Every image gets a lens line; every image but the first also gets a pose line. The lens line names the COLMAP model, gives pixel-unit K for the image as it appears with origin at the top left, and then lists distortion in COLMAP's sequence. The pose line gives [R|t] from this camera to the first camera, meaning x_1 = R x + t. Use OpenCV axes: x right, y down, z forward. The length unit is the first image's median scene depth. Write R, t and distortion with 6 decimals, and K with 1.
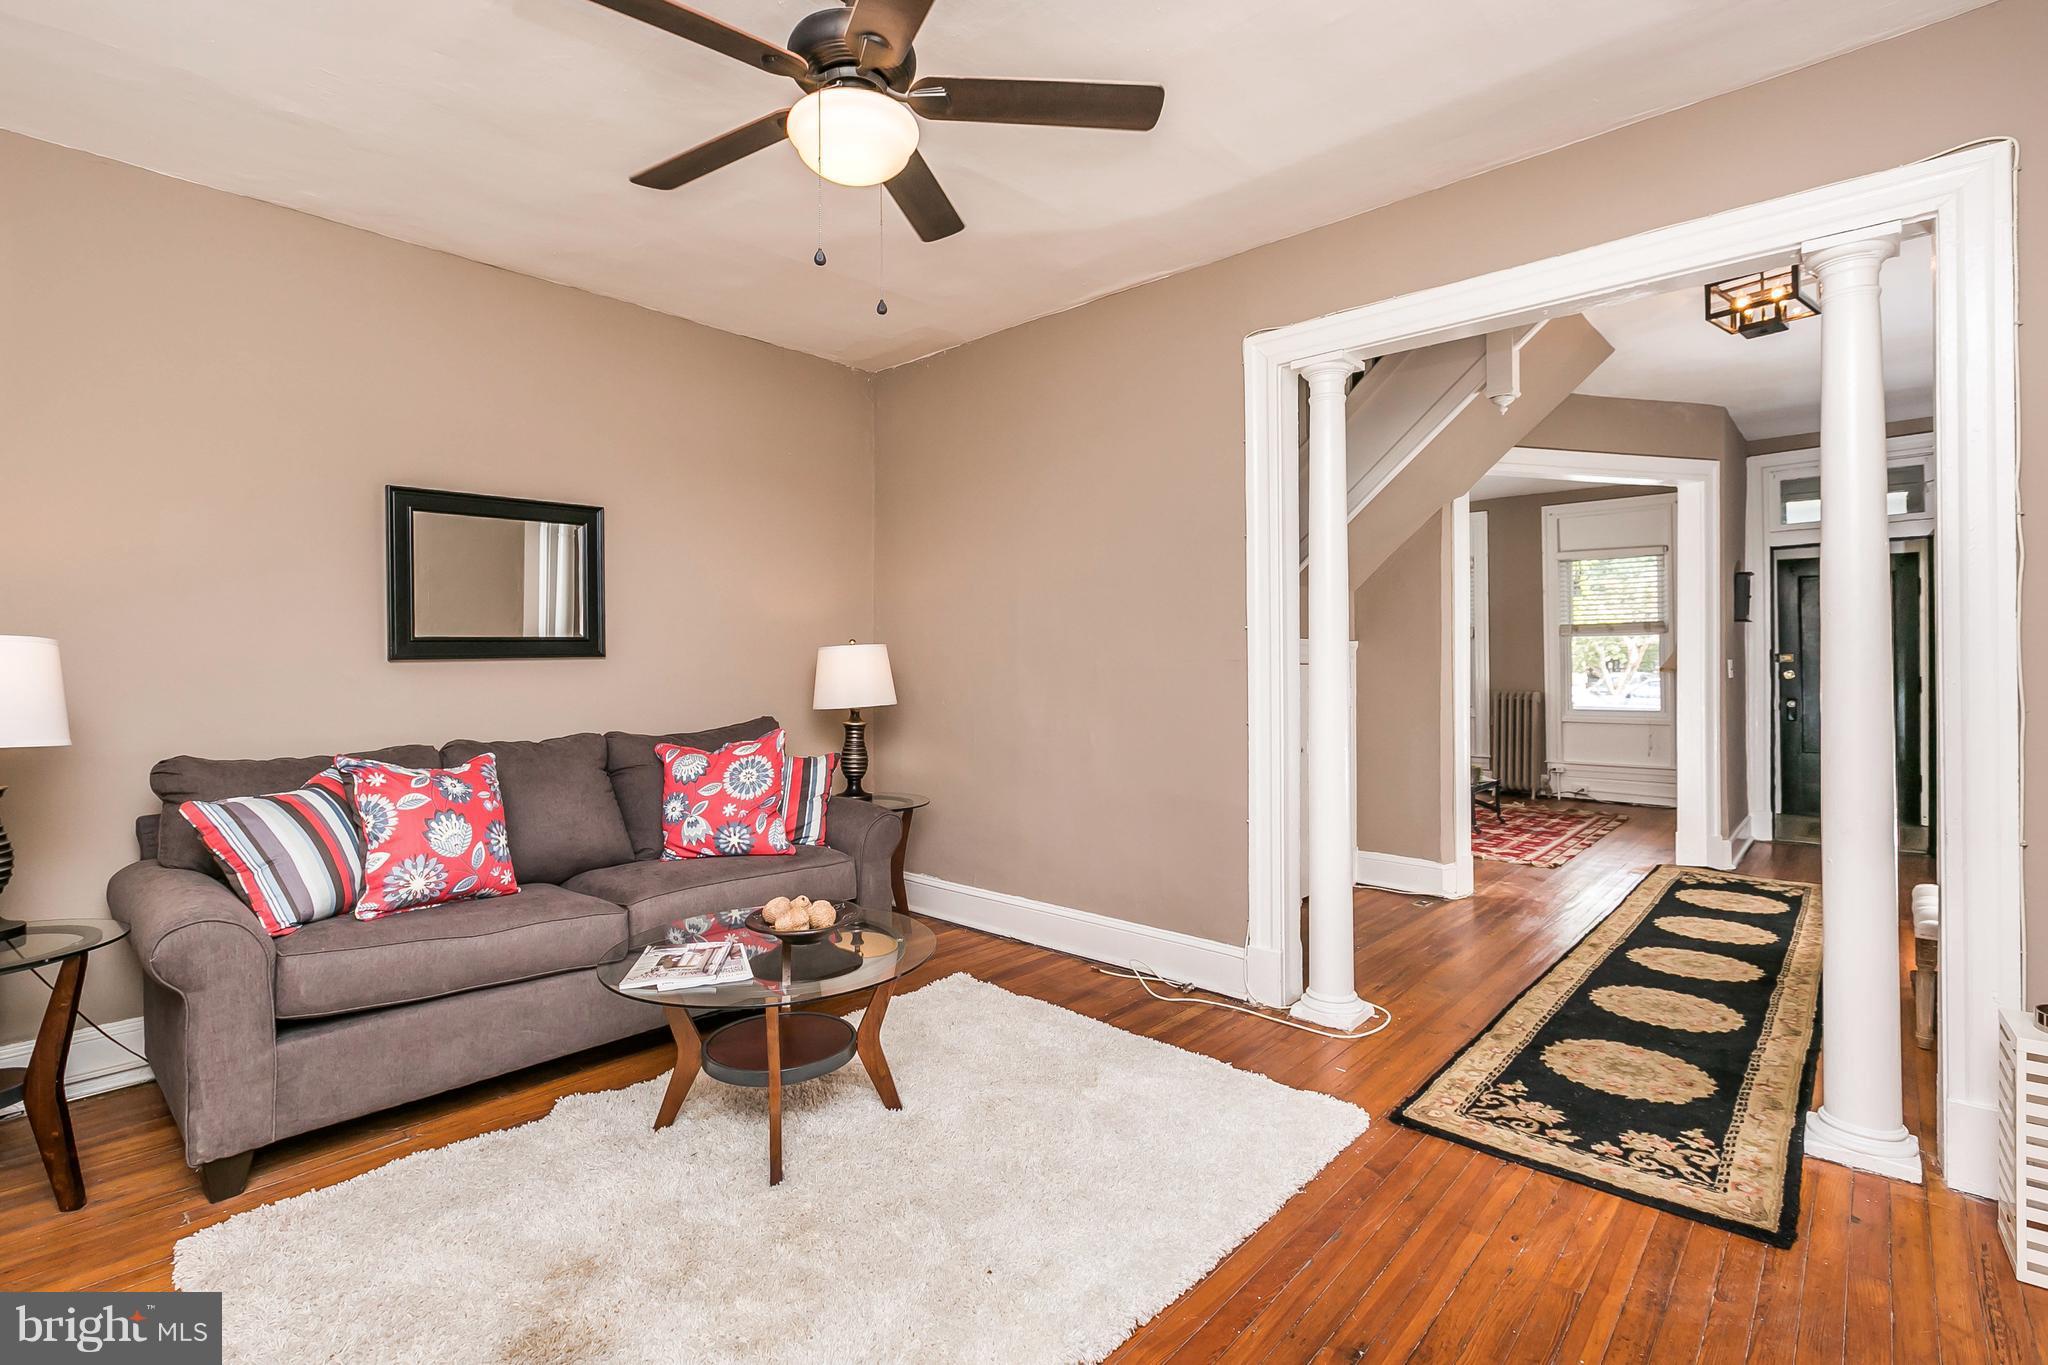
lens RADIAL K [[942.8, 0, 1013.2], [0, 942.8, 663.2], [0, 0, 1]] dist [0.000694, 0.000009]
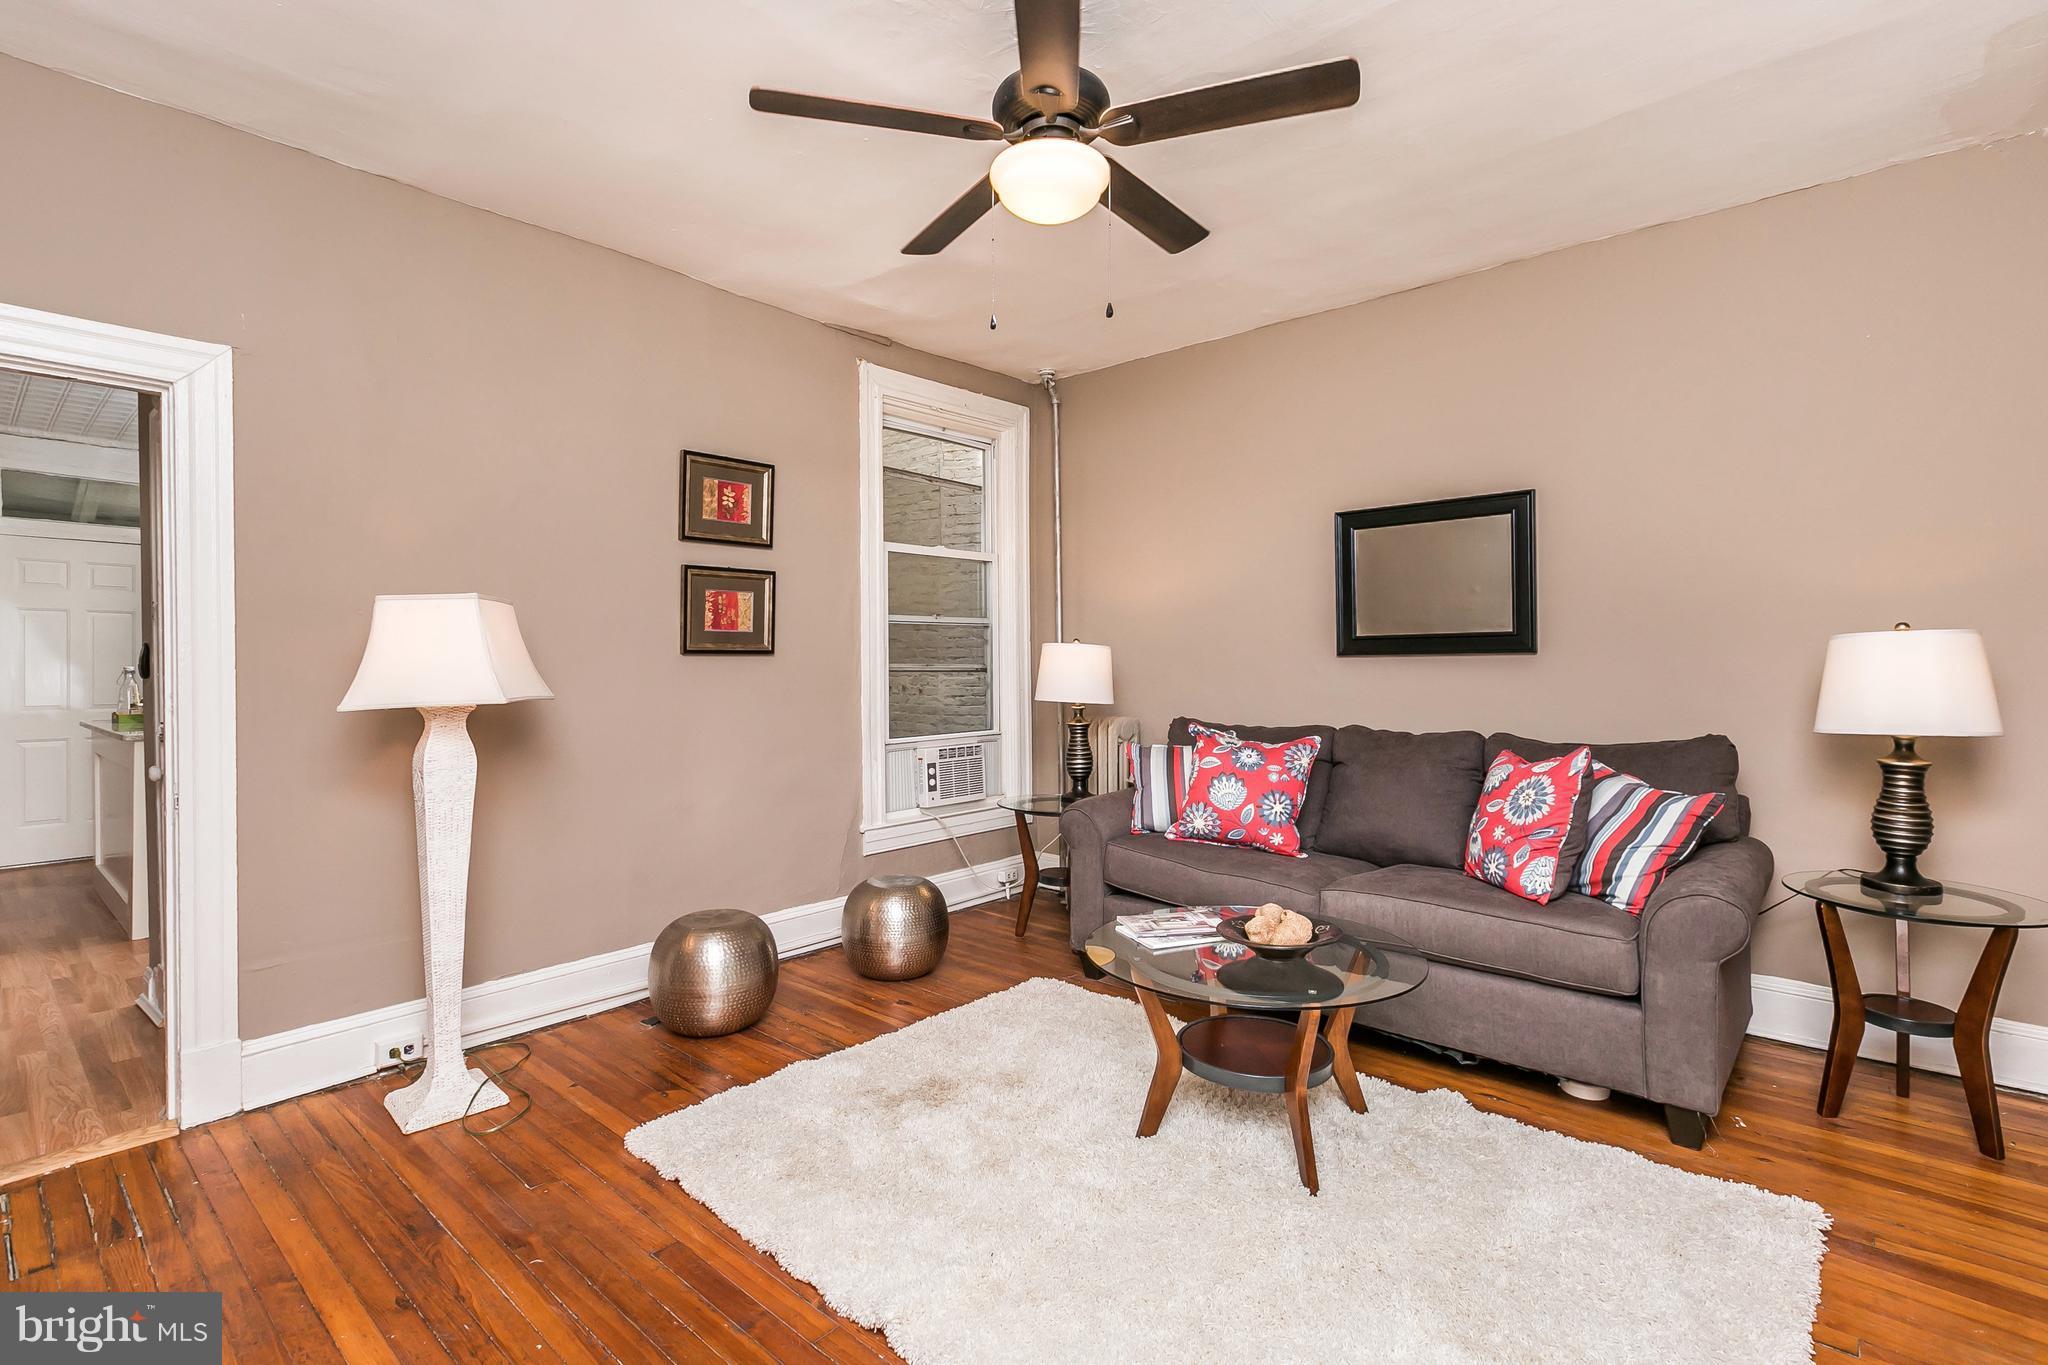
lens RADIAL K [[942.8, 0, 1013.2], [0, 942.8, 663.2], [0, 0, 1]] dist [0.000694, 0.000009]
pose [[0.029744, 0.013001, -0.999473, 0.536019], [-0.001219, 0.999915, 0.012971, -0.008520], [0.999557, 0.000833, 0.029757, 0.532222]]
